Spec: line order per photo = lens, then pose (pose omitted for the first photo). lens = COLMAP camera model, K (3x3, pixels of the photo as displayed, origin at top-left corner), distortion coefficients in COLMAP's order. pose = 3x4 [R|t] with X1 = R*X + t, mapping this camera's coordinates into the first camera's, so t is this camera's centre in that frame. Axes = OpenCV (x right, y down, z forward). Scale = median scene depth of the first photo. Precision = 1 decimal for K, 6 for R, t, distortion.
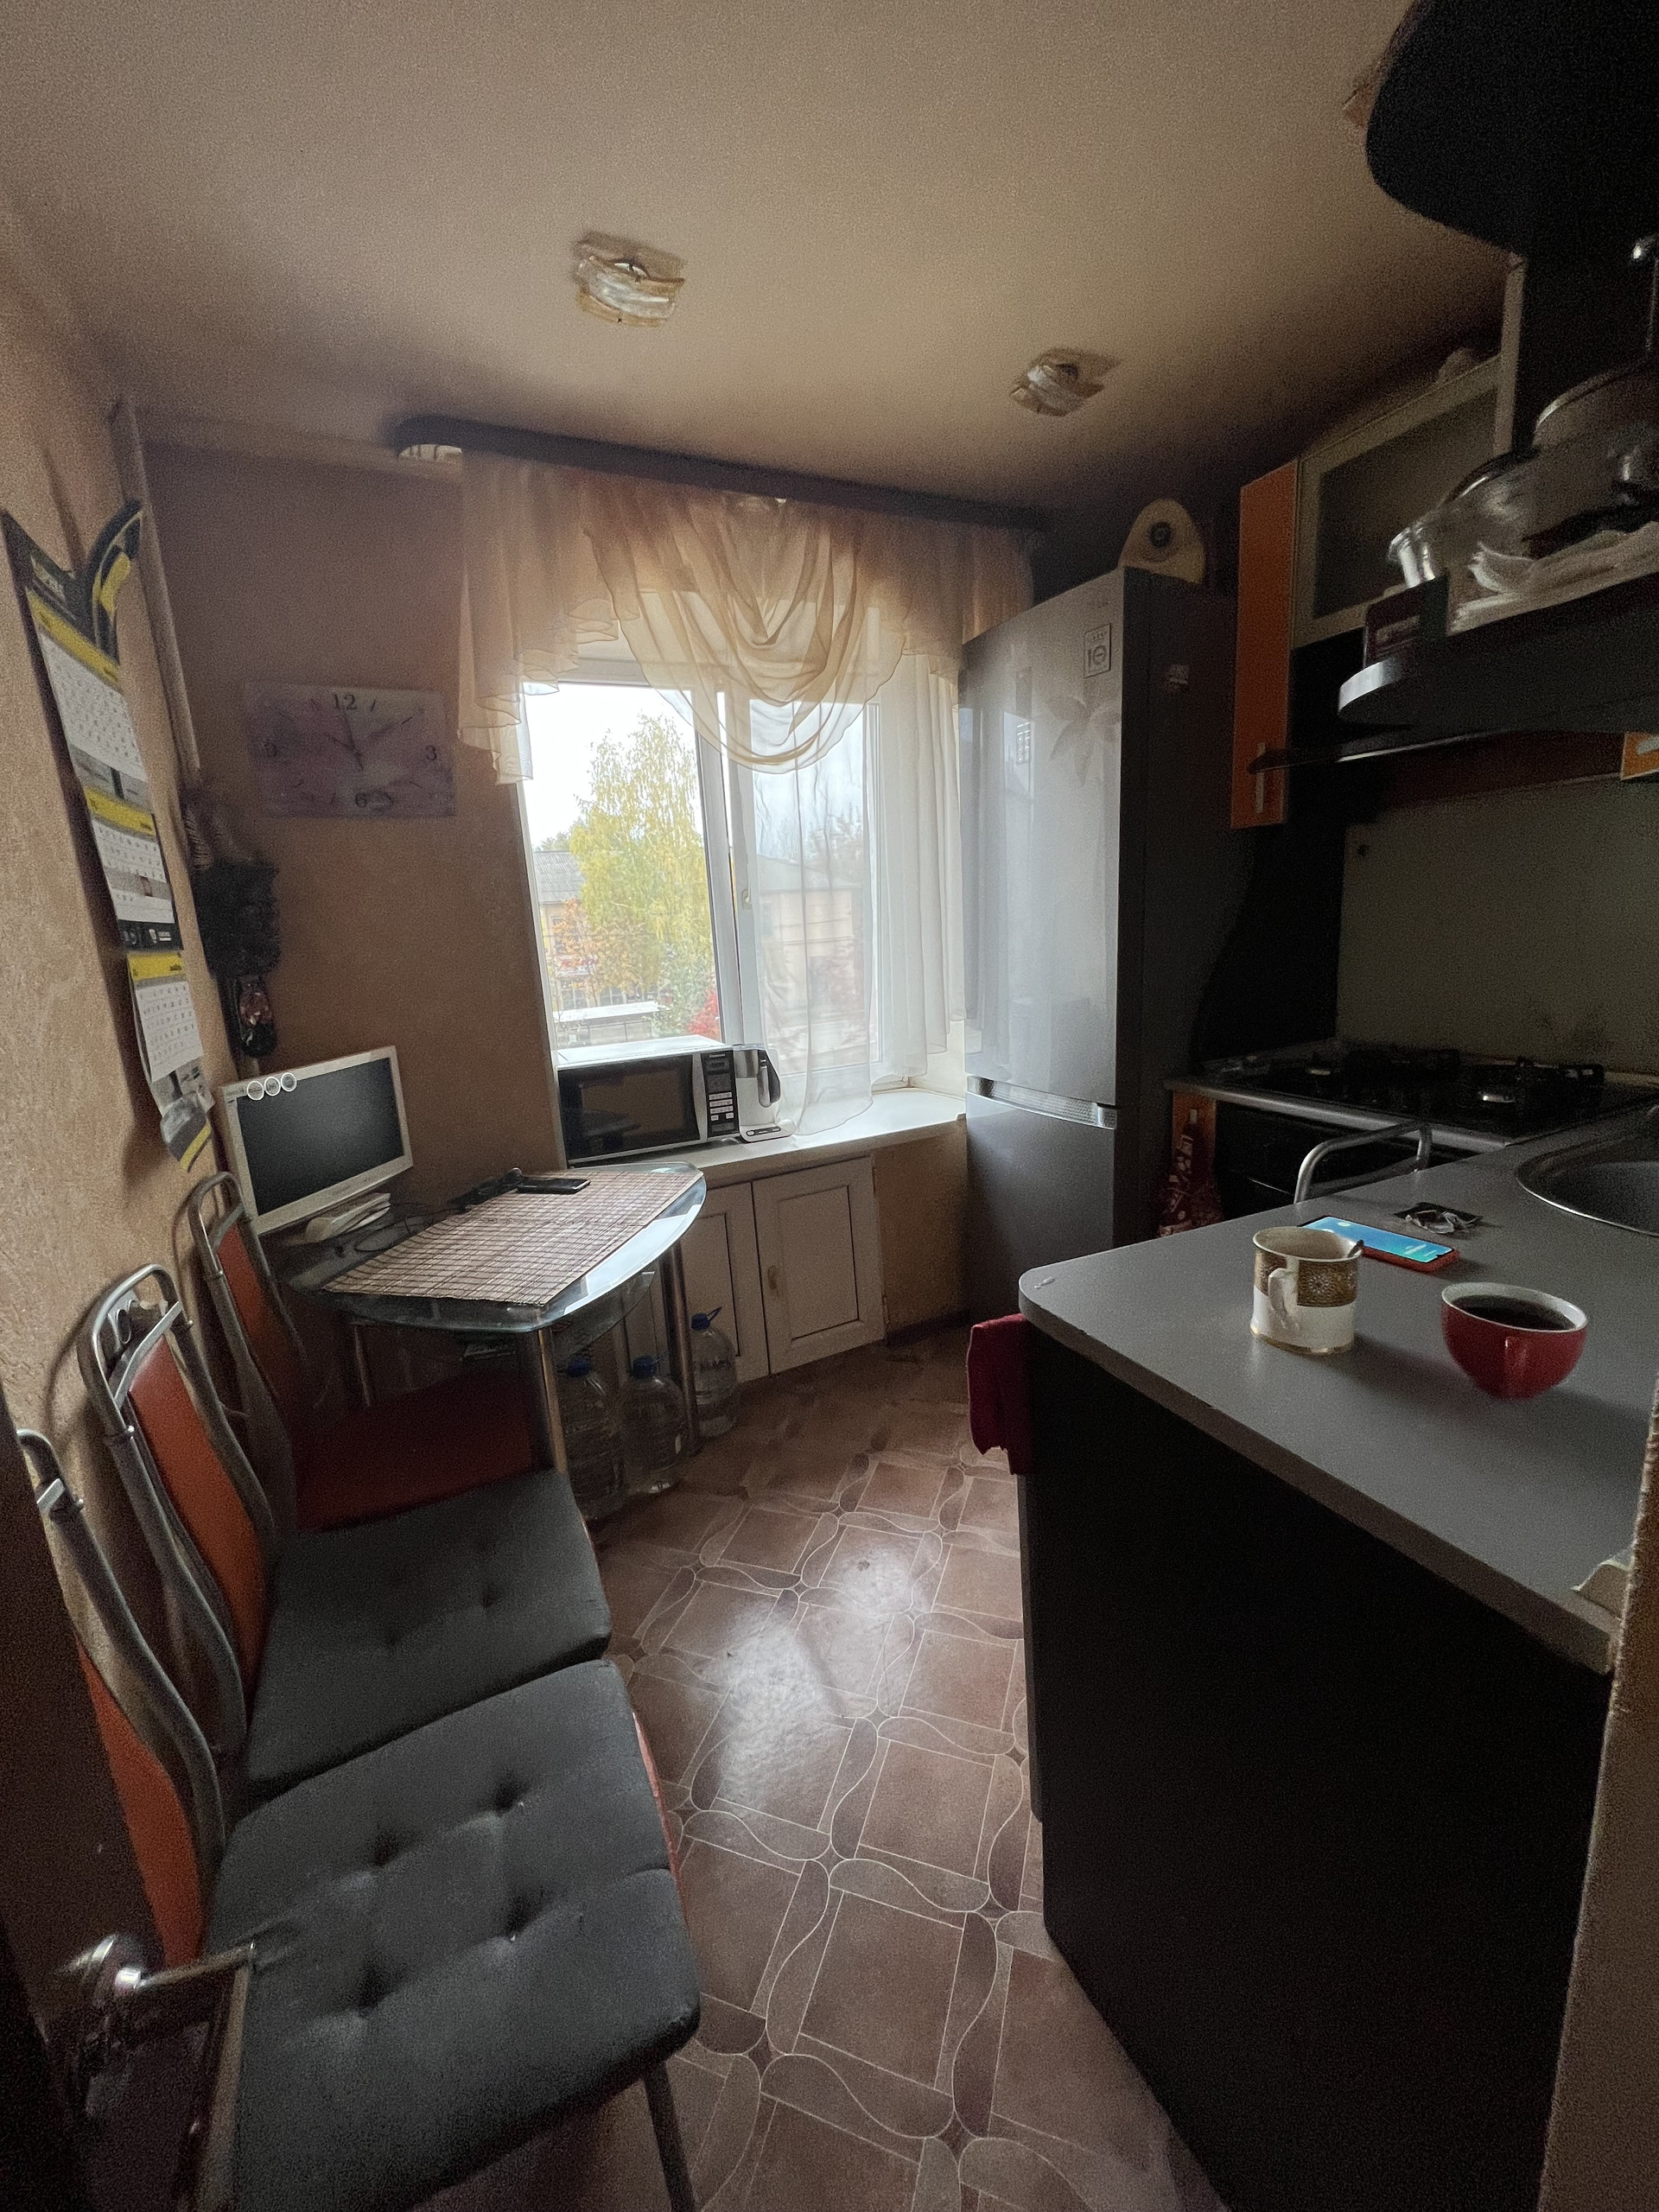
lens RADIAL K [[889.1, 0, 836.0], [0, 889.1, 1094.1], [0, 0, 1]] dist [0.001664, 0.000319]
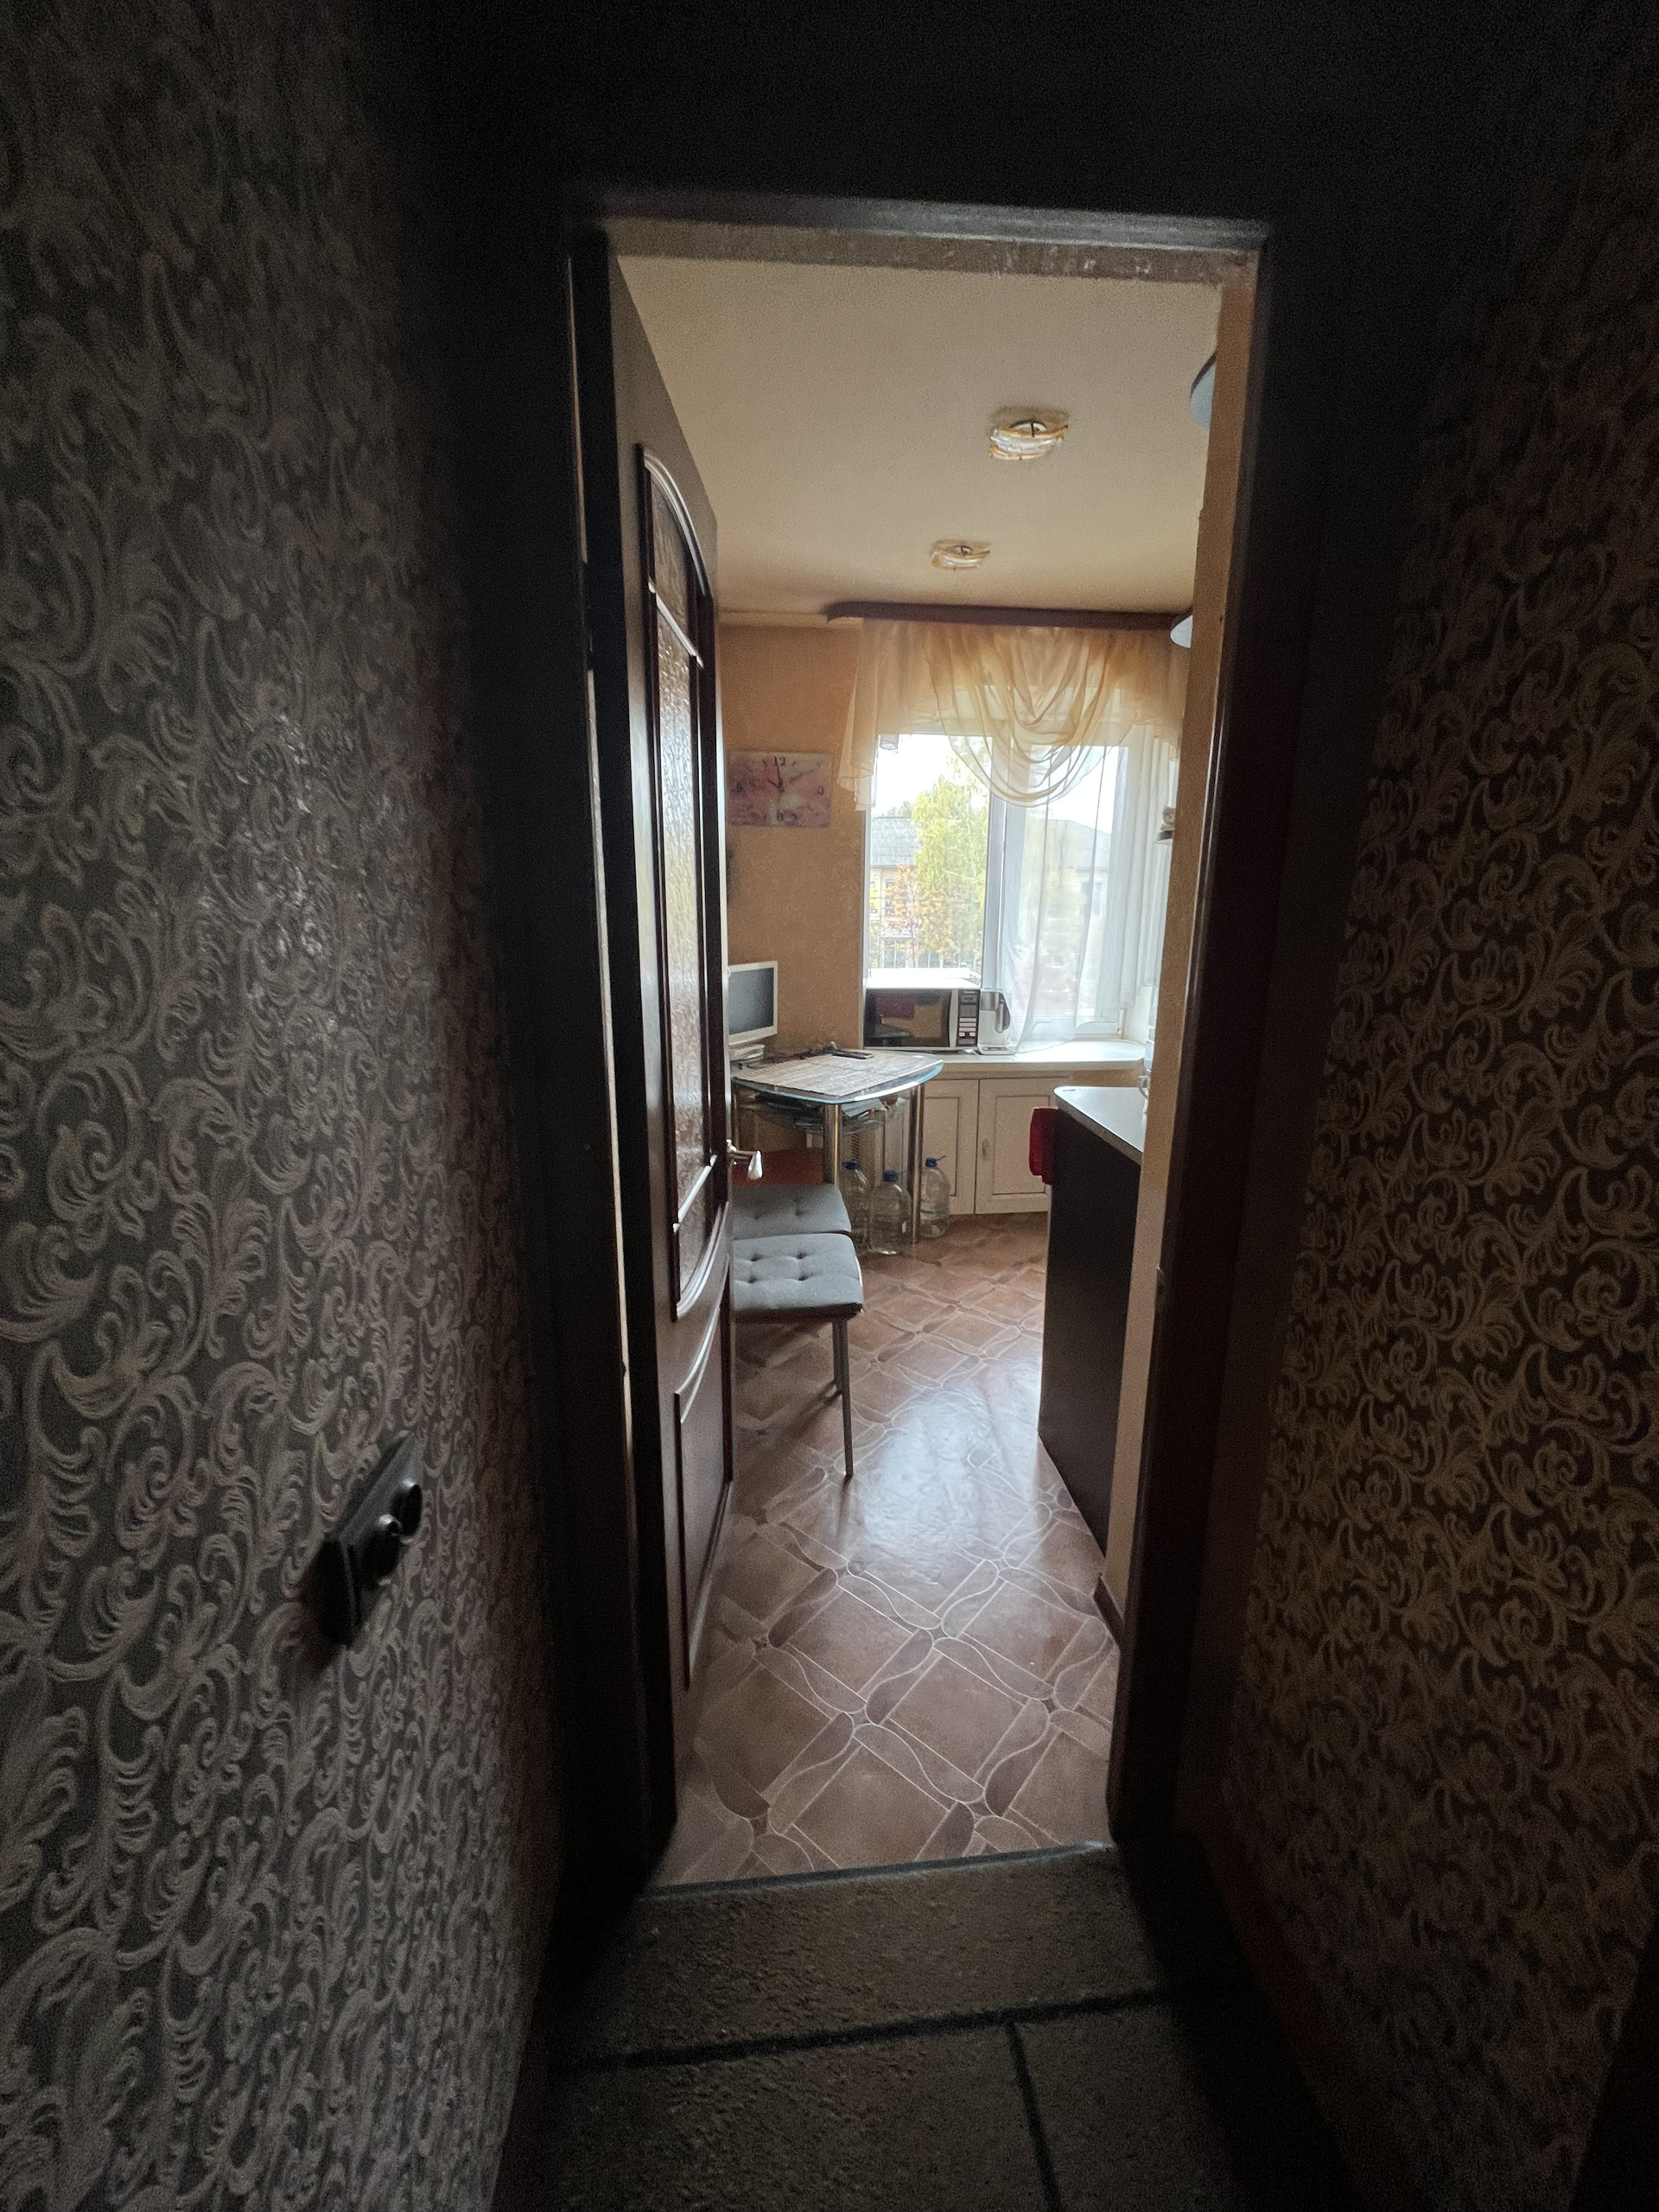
lens RADIAL K [[889.1, 0, 834.3], [0, 889.1, 1110.0], [0, 0, 1]] dist [0.001664, 0.000319]
pose [[0.933414, 0.152557, -0.324752, 0.185274], [-0.136524, 0.988036, 0.071742, 0.082703], [0.331812, -0.022629, 0.943074, -0.527371]]
